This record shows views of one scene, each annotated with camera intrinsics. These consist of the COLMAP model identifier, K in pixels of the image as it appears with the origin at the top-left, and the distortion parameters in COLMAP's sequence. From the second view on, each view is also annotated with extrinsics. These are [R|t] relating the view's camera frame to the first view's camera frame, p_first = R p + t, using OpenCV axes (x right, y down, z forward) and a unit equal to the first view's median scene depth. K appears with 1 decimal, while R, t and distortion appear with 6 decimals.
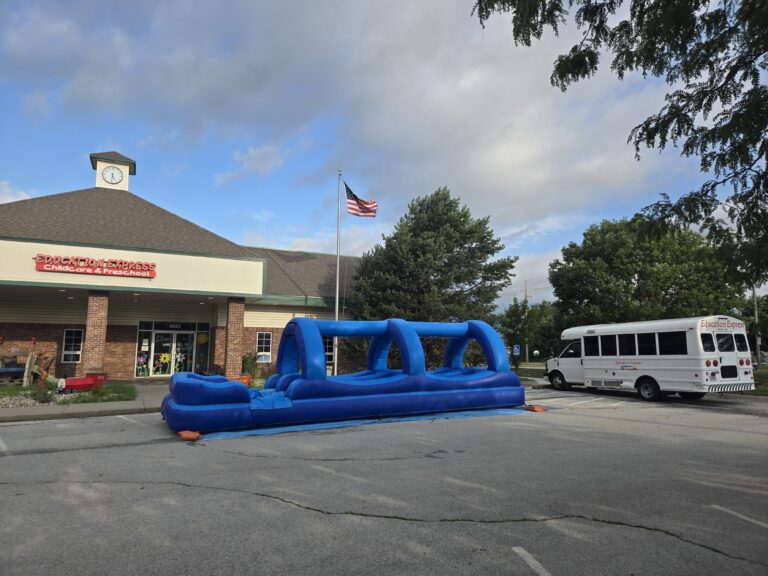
lens RADIAL K [[519.8, 0, 383.2], [0, 519.8, 287.6], [0, 0, 1]] dist [0.038567, -0.000046]
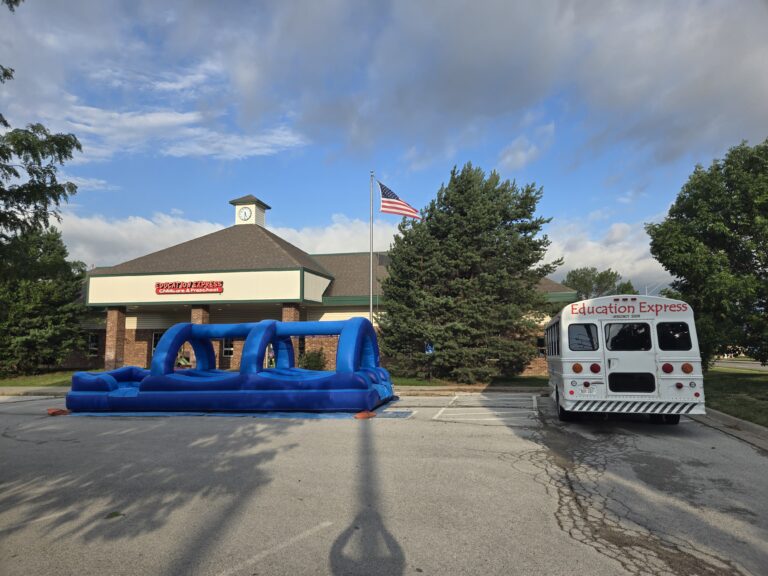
lens RADIAL K [[519.8, 0, 383.0], [0, 519.8, 287.2], [0, 0, 1]] dist [0.038567, -0.000046]
pose [[0.762926, -0.075413, -0.642072, 0.733884], [0.082751, 0.996395, -0.018702, 0.027807], [0.641168, -0.038864, 0.766416, 0.285910]]
